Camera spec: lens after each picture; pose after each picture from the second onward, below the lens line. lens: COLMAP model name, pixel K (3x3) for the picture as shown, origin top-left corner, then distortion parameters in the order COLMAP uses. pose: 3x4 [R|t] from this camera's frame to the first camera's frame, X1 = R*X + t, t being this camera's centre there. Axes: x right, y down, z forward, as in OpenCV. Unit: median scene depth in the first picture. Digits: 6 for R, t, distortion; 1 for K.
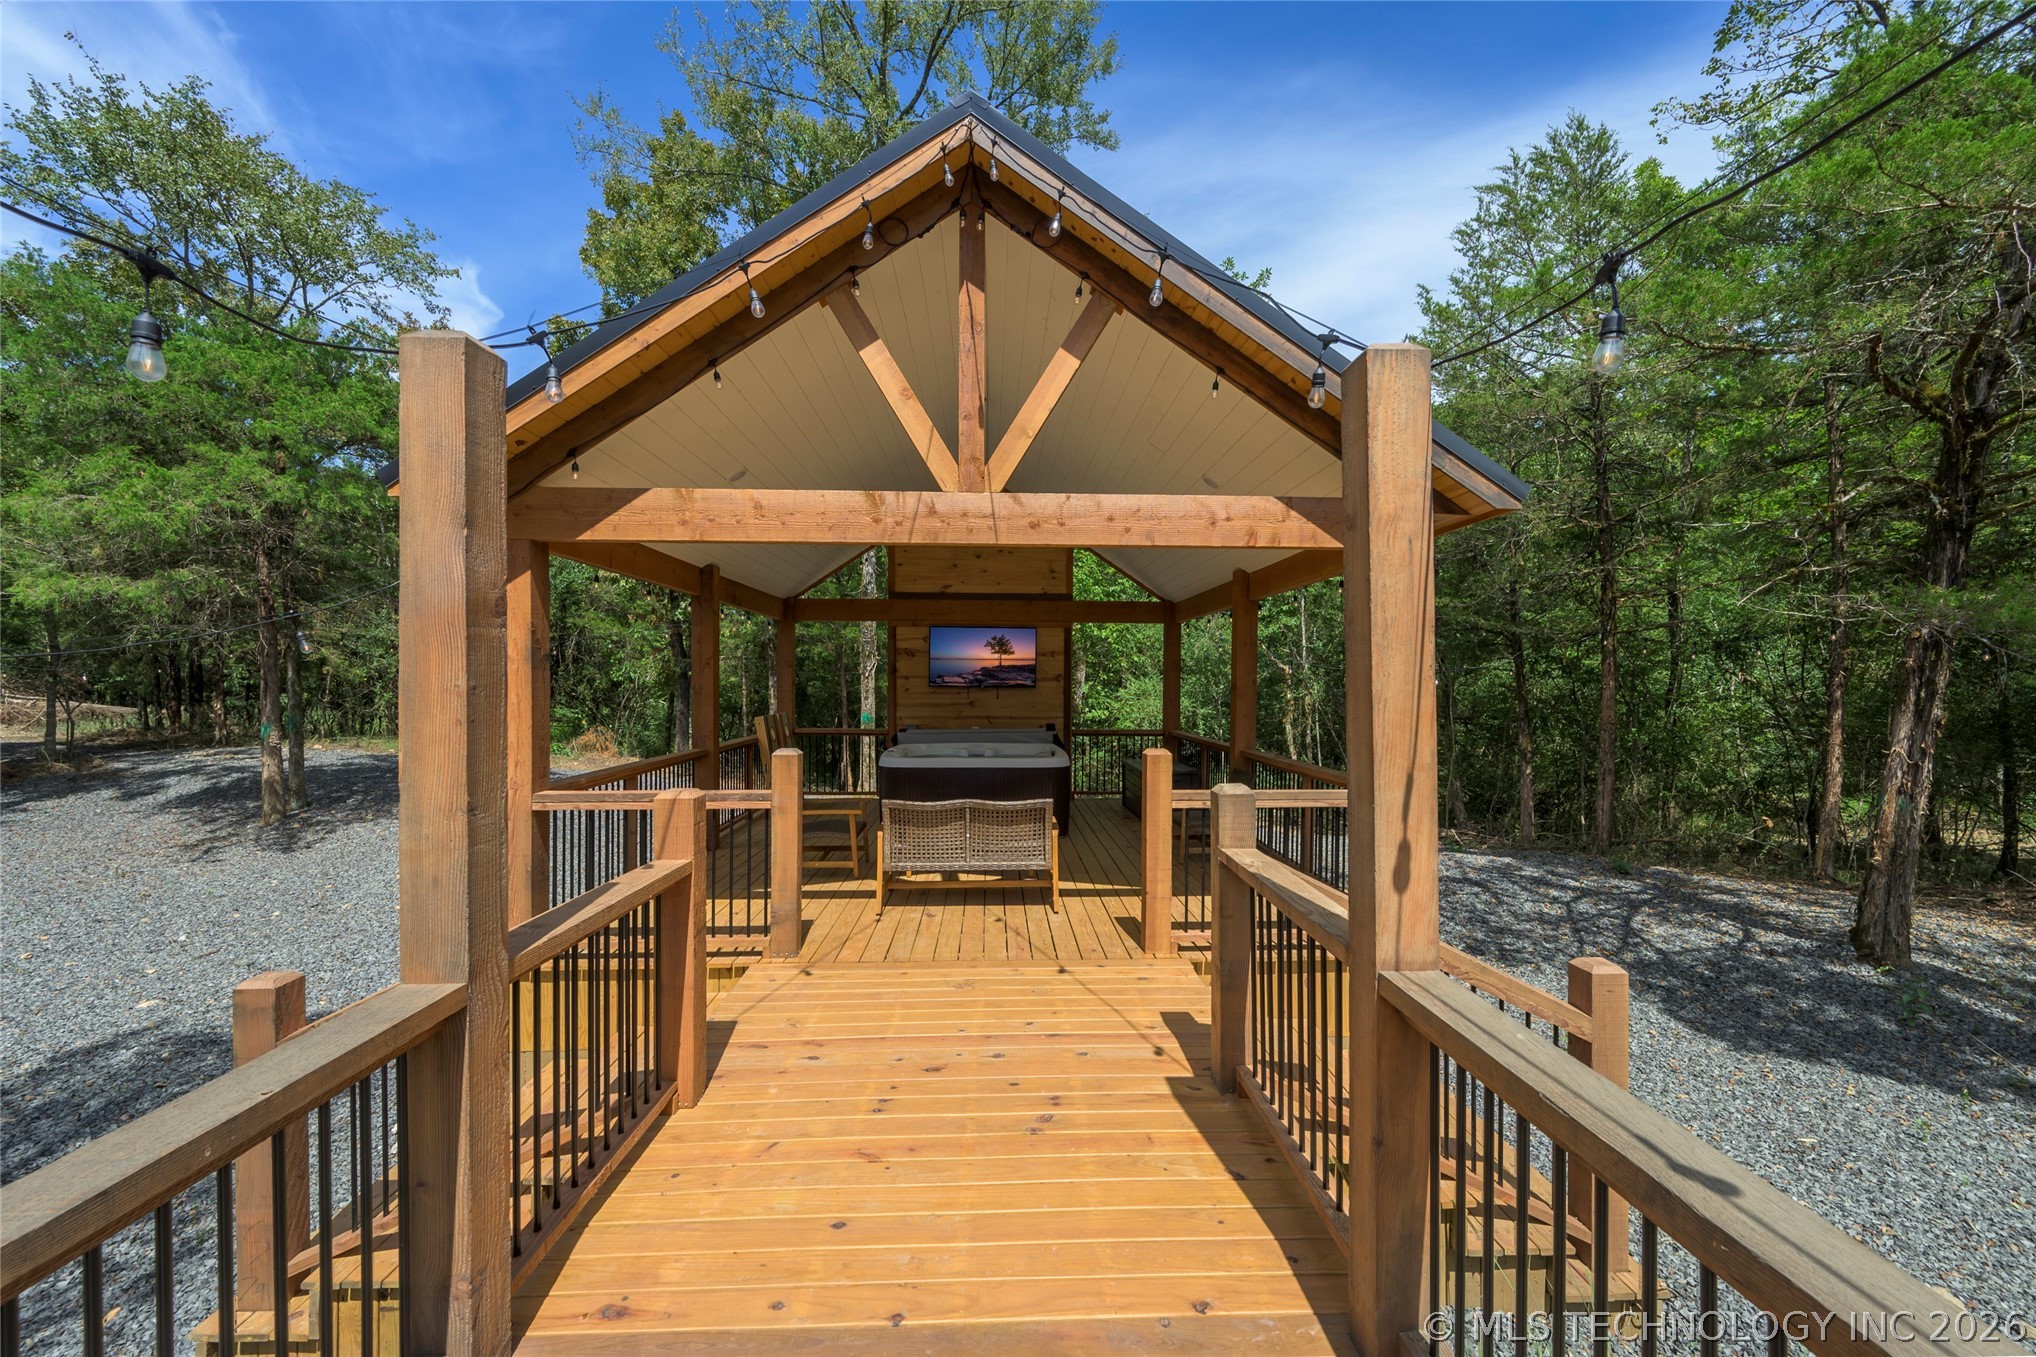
lens RADIAL K [[815.8, 0, 1018.0], [0, 815.8, 678.5], [0, 0, 1]] dist [-0.000007, -0.000001]
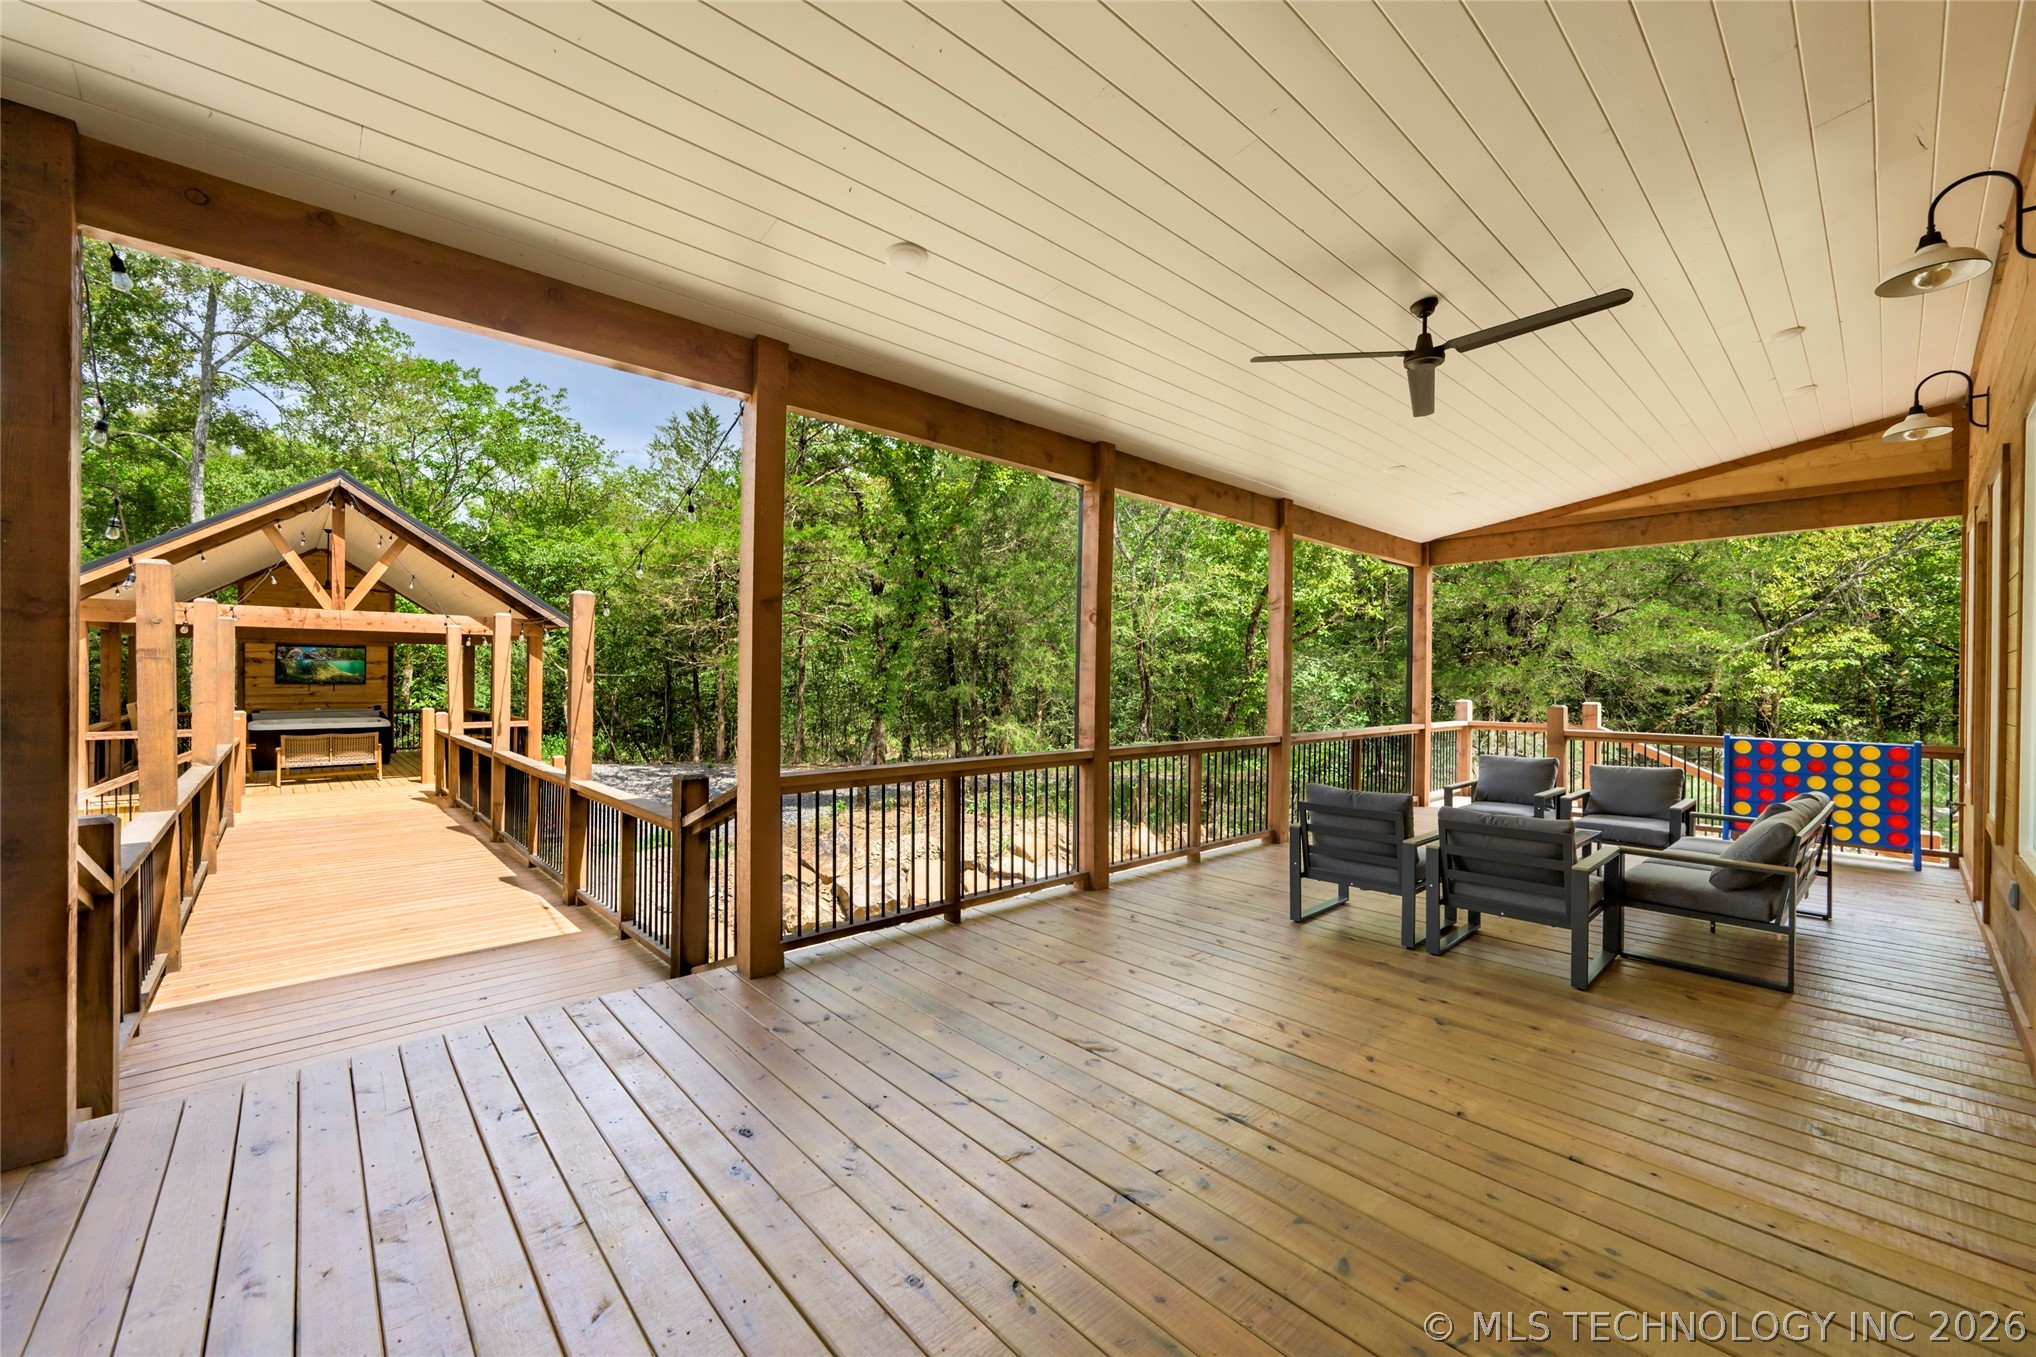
lens RADIAL K [[798.8, 0, 1020.9], [0, 798.8, 682.0], [0, 0, 1]] dist [0.000304, -0.000016]
pose [[0.752671, -0.000637, 0.658396, -0.041707], [-0.008217, 0.999913, 0.010361, -0.018783], [-0.658345, -0.013208, 0.752600, -1.008031]]
